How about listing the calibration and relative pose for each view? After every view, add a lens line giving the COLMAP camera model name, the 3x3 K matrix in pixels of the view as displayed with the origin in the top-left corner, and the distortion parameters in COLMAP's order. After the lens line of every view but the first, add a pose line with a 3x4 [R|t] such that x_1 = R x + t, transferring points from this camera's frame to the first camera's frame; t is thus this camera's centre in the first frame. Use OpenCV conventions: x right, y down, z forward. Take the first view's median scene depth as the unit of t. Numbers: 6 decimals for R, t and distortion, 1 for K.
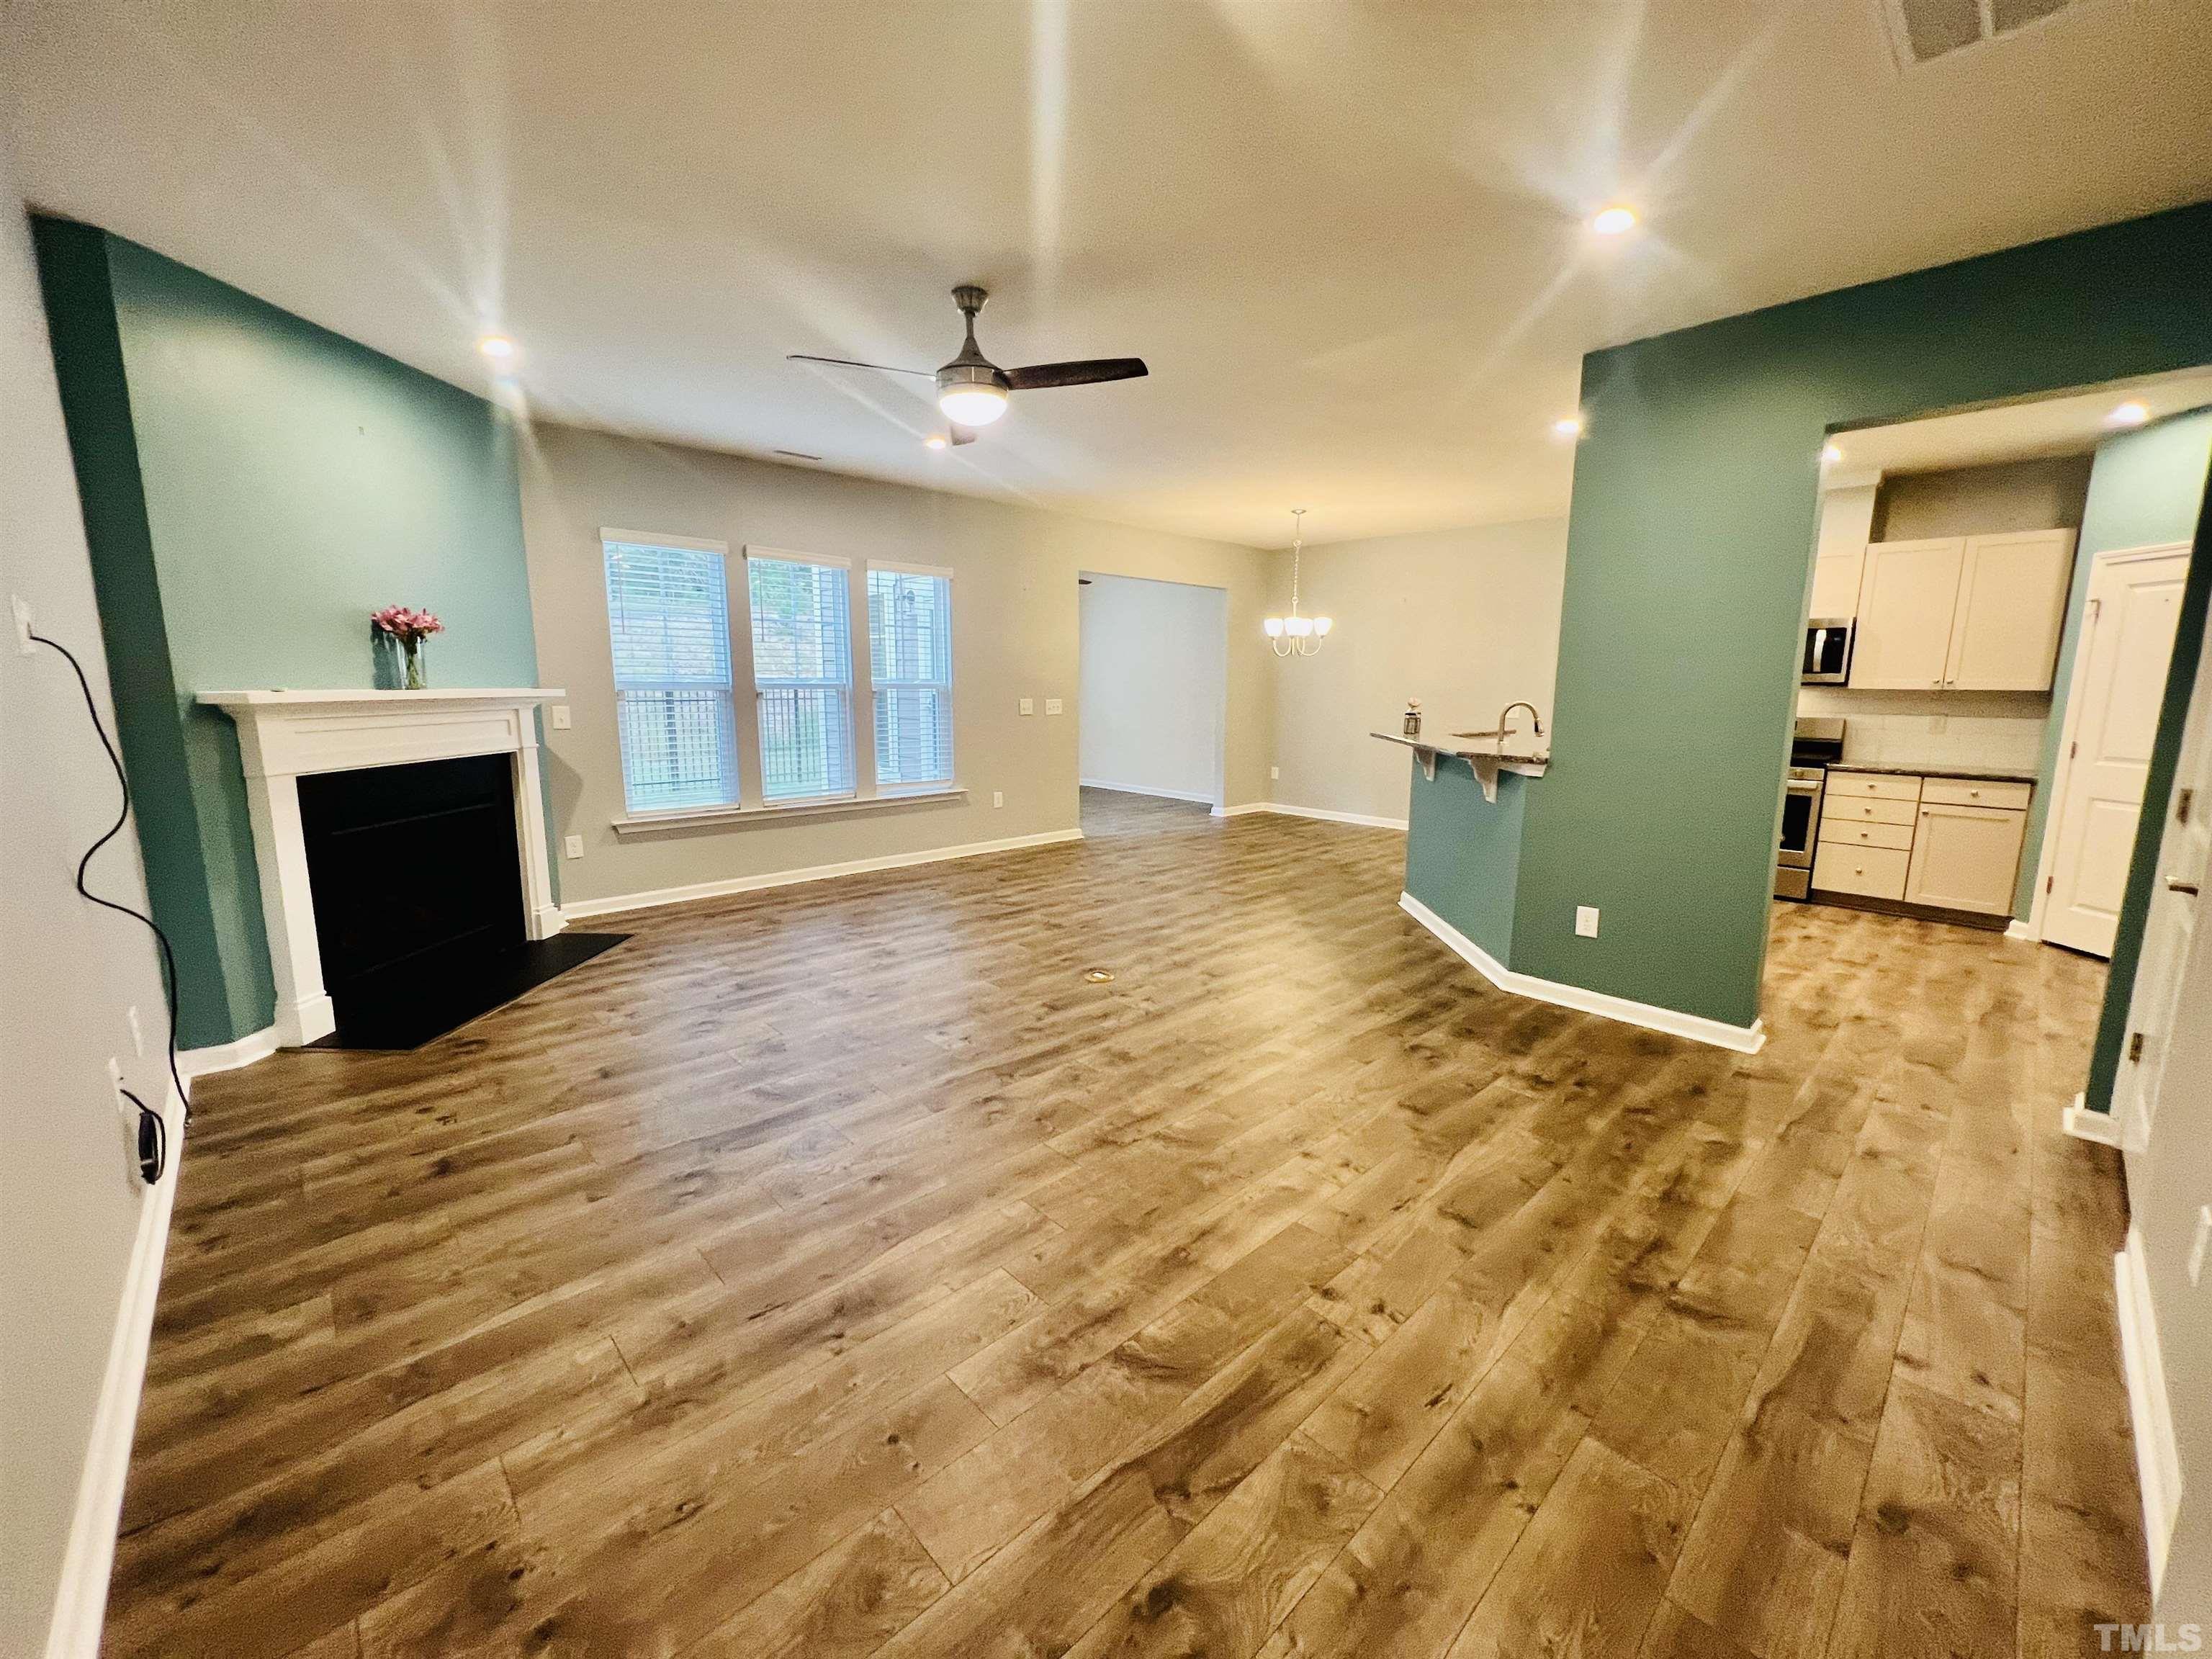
lens RADIAL K [[882.7, 0, 1099.8], [0, 882.7, 821.7], [0, 0, 1]] dist [-0.001280, -0.000346]
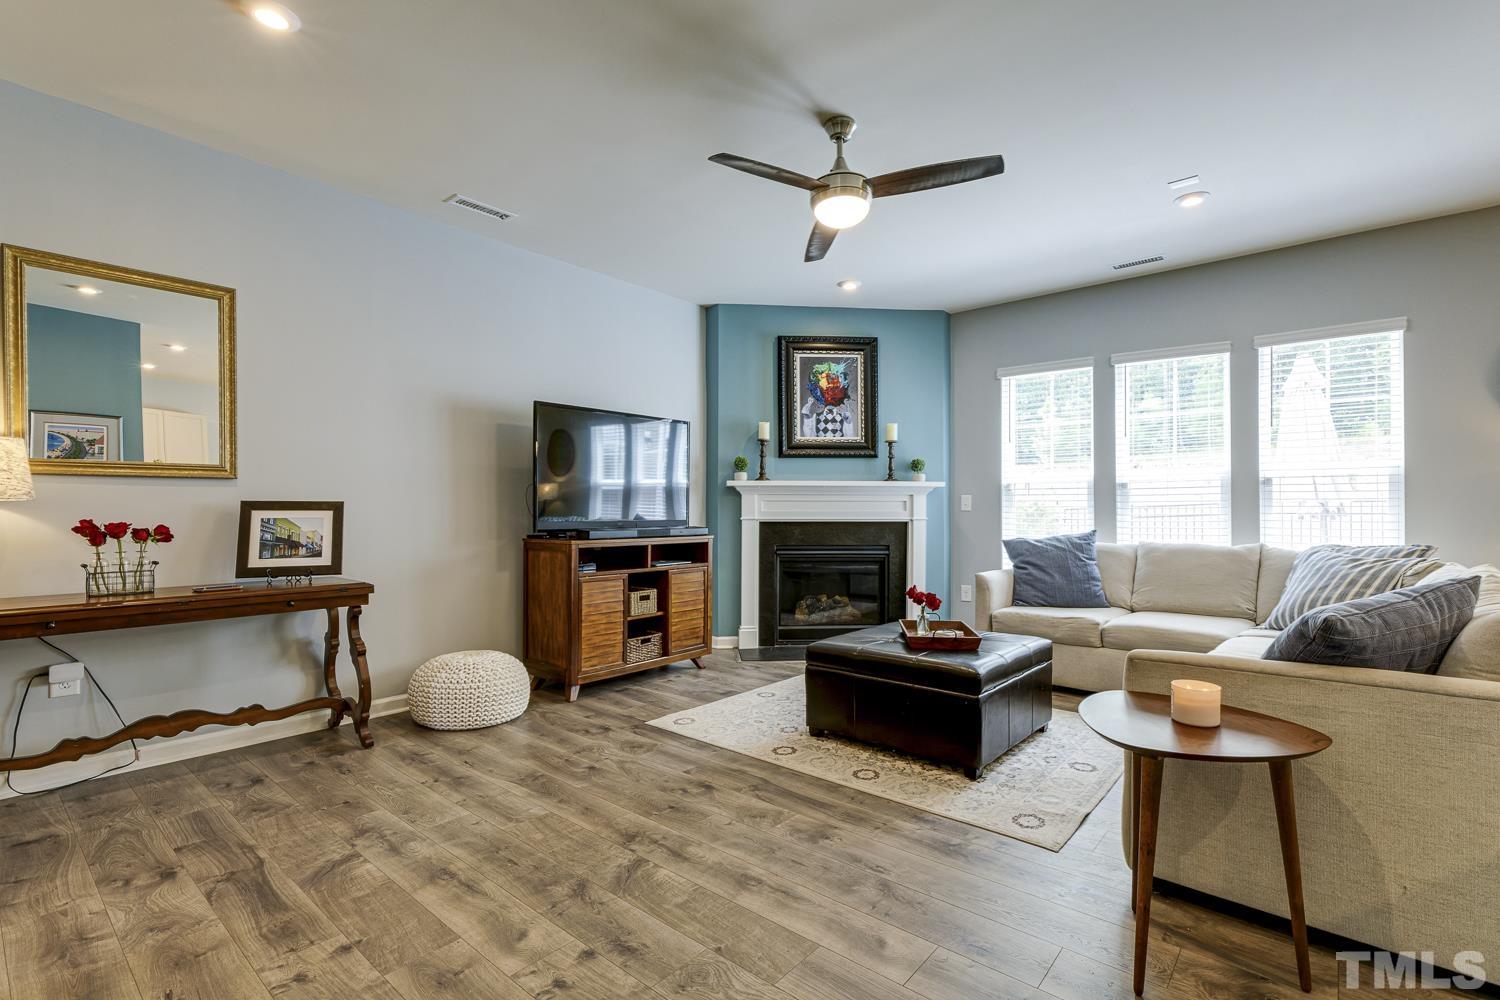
lens RADIAL K [[684.6, 0, 761.0], [0, 684.6, 511.2], [0, 0, 1]] dist [0.002165, -0.000037]
pose [[0.117615, -0.008806, -0.993020, 0.762201], [-0.155987, 0.987384, -0.027231, -0.033335], [0.980732, 0.158101, 0.114757, 0.869965]]
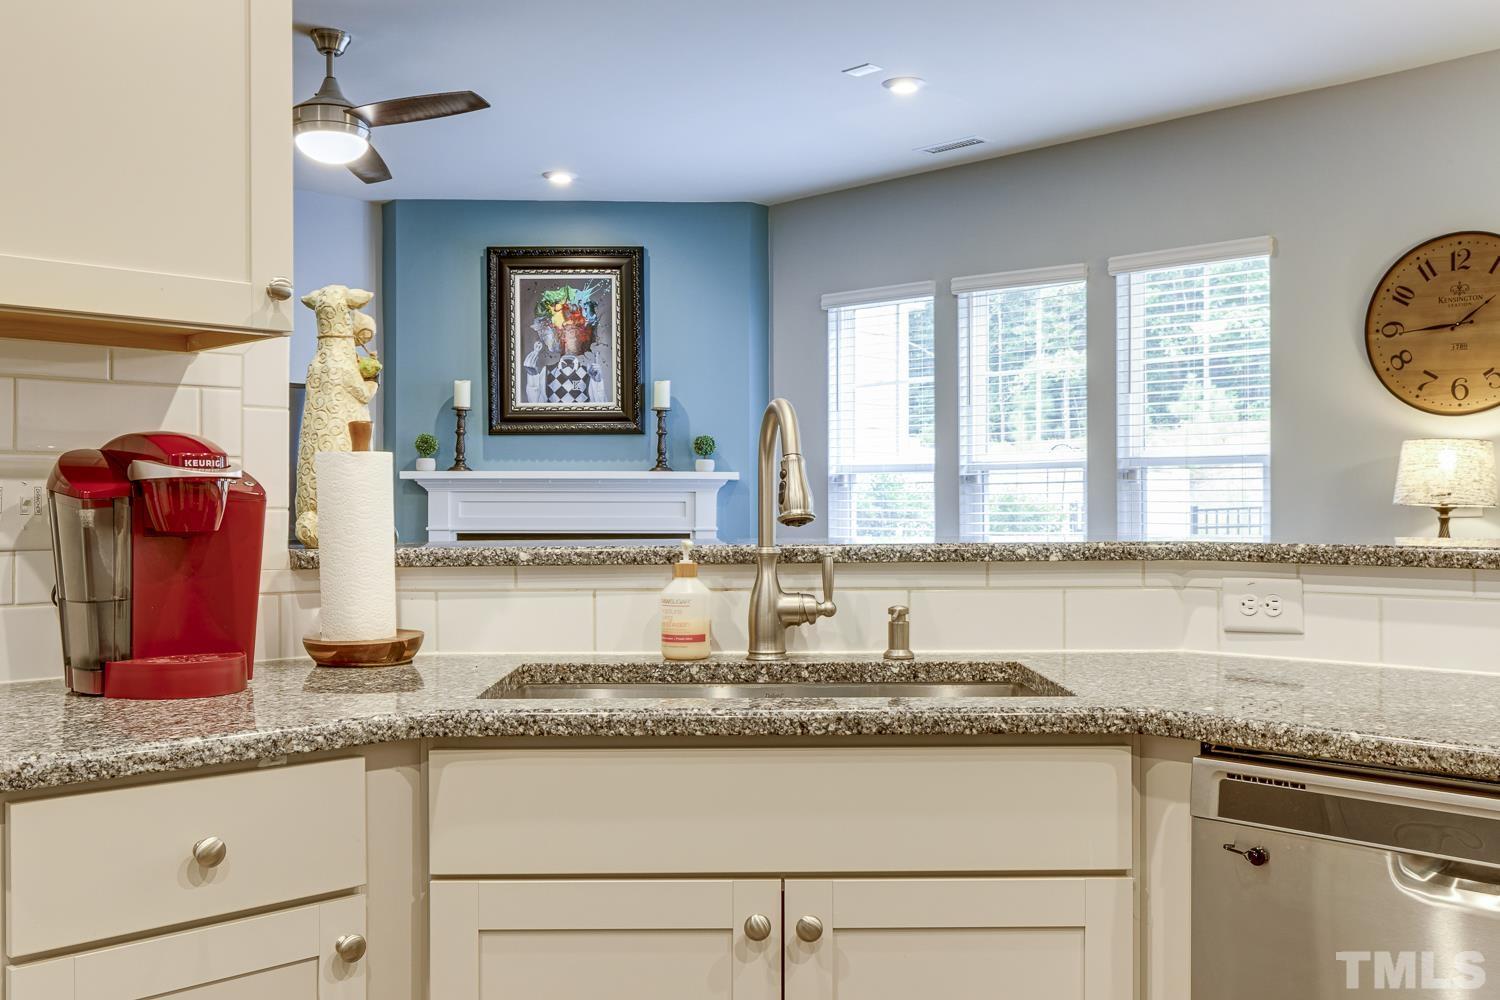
lens RADIAL K [[1402.4, 0, 774.3], [0, 1402.4, 523.2], [0, 0, 1]] dist [0.016823, 0.000000]
pose [[0.045909, 0.002764, -0.998942, 1.390970], [-0.157286, 0.987543, -0.004496, -0.143567], [0.986485, 0.157326, 0.045772, 1.484534]]
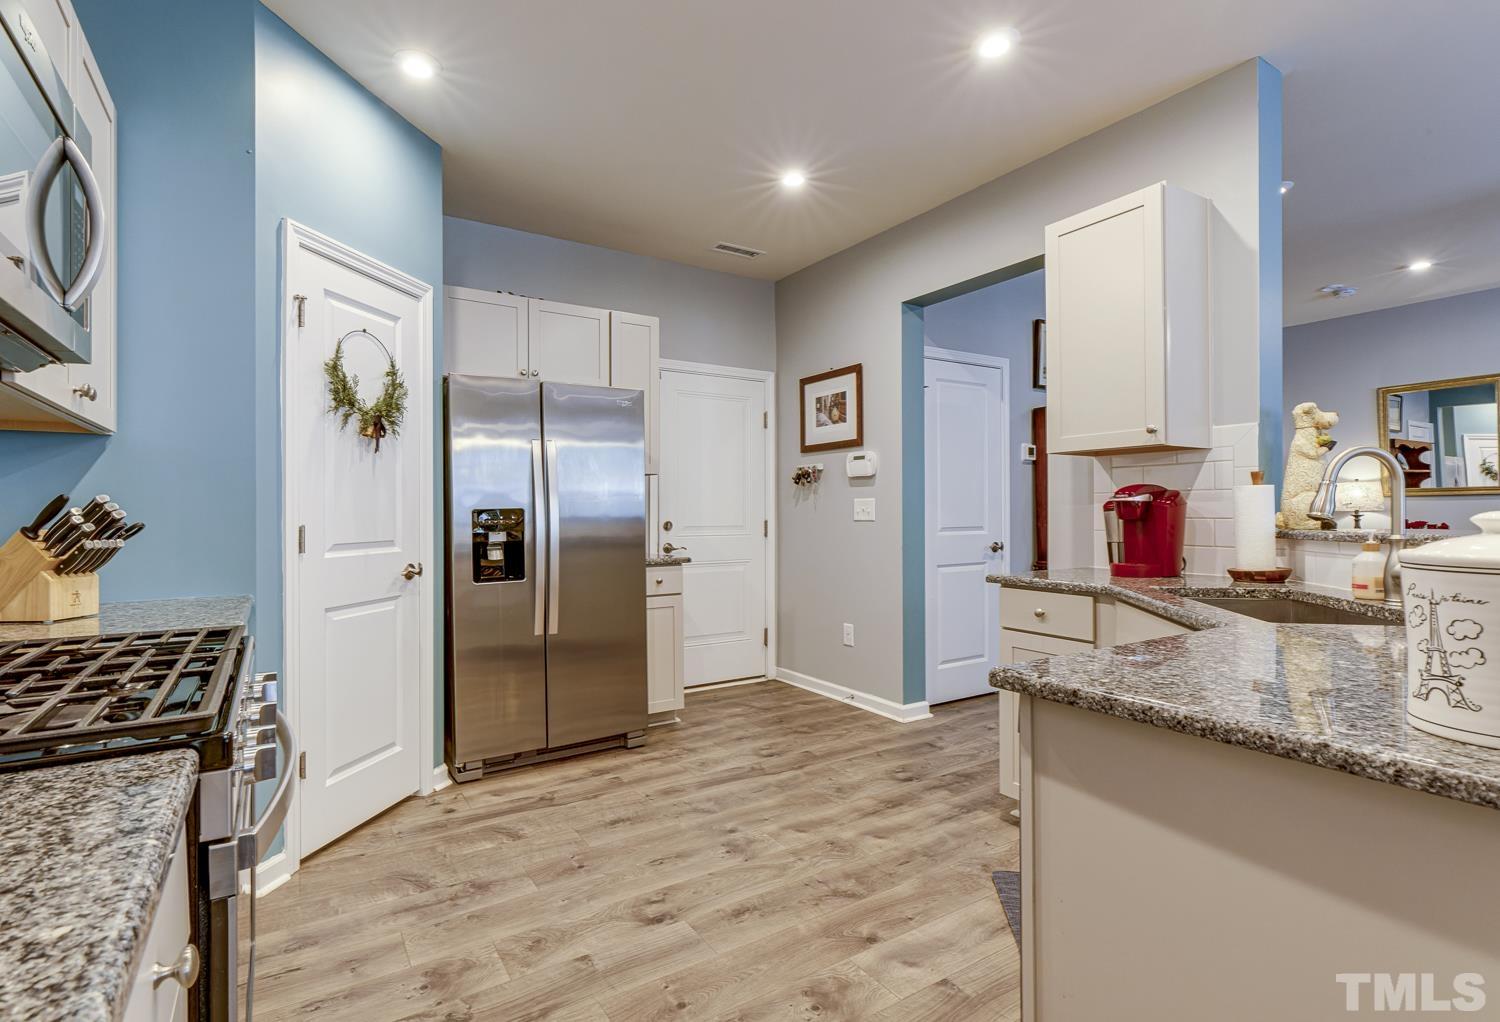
lens RADIAL K [[723.7, 0, 734.5], [0, 723.7, 509.2], [0, 0, 1]] dist [0.000364, -0.000235]
pose [[-0.981002, 0.000025, 0.193997, 1.092300], [0.030350, 0.987706, 0.153347, -0.261328], [-0.191608, 0.156322, -0.968943, 2.185283]]
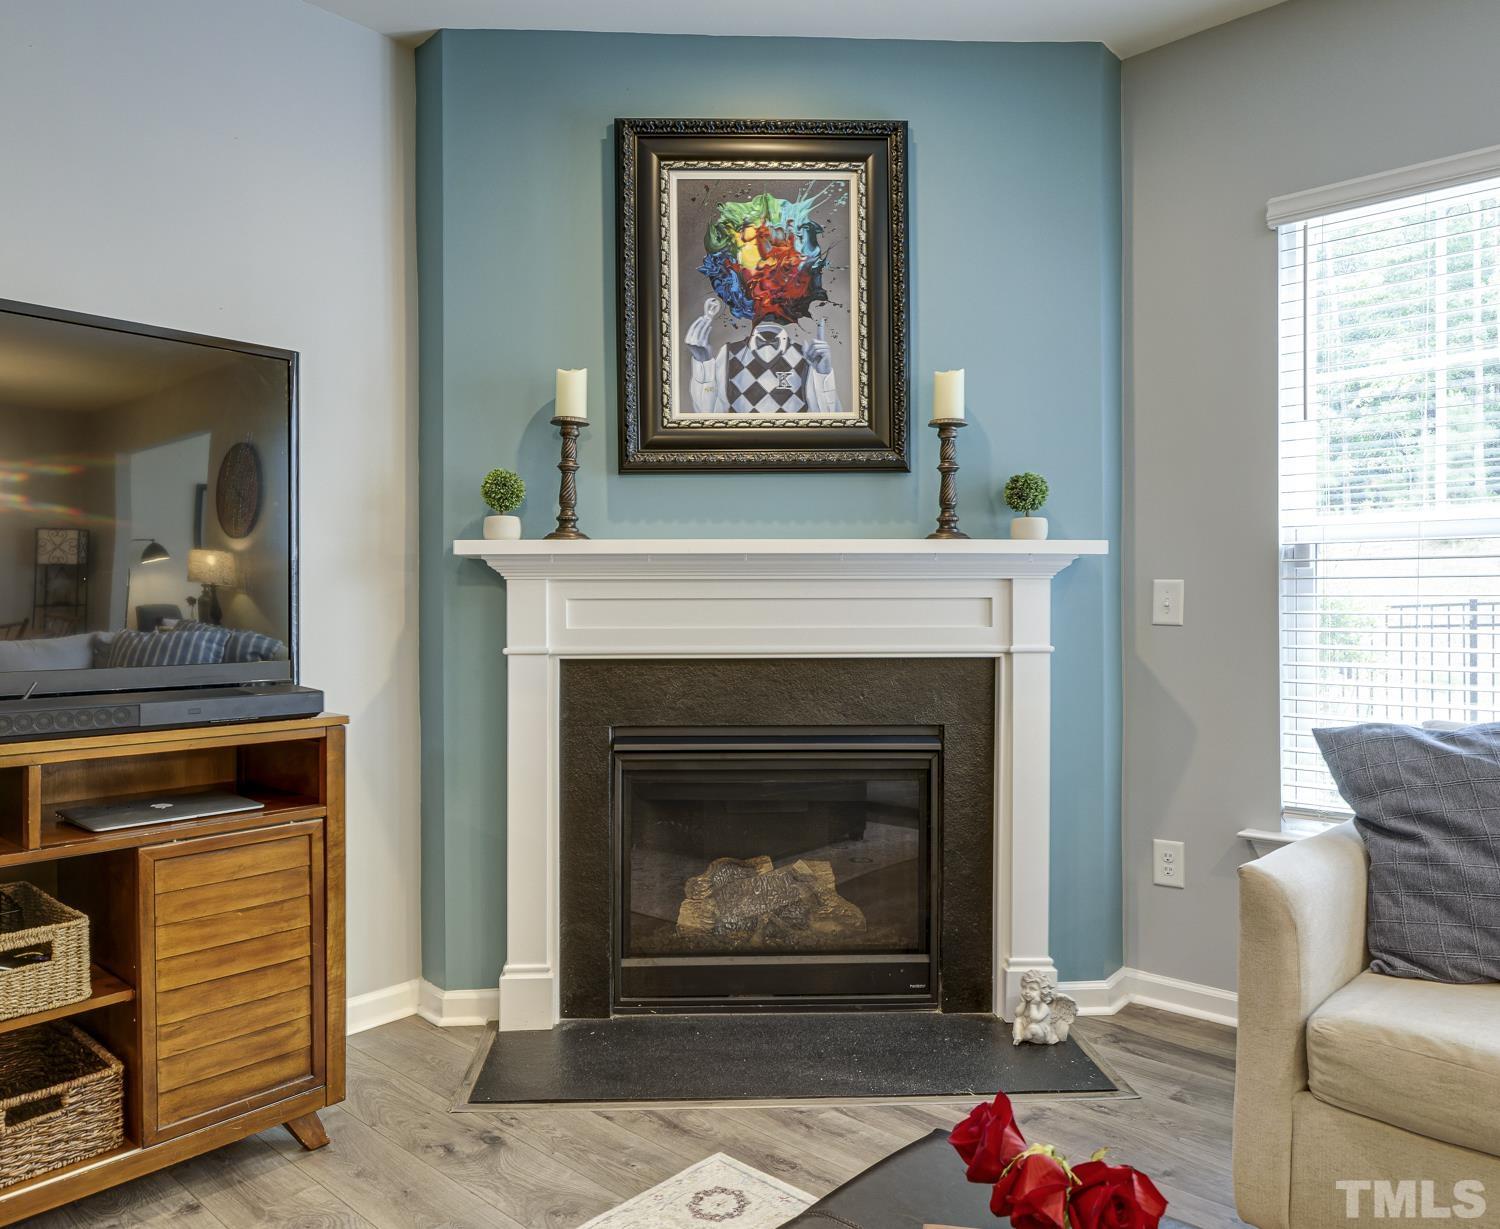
lens RADIAL K [[1071.6, 0, 729.6], [0, 1071.6, 621.2], [0, 0, 1]] dist [0.004701, -0.002539]
pose [[0.070448, 0.001468, -0.997514, -0.024463], [-0.153165, 0.988156, -0.009362, -0.100924], [0.985686, 0.153444, 0.069839, 1.146545]]
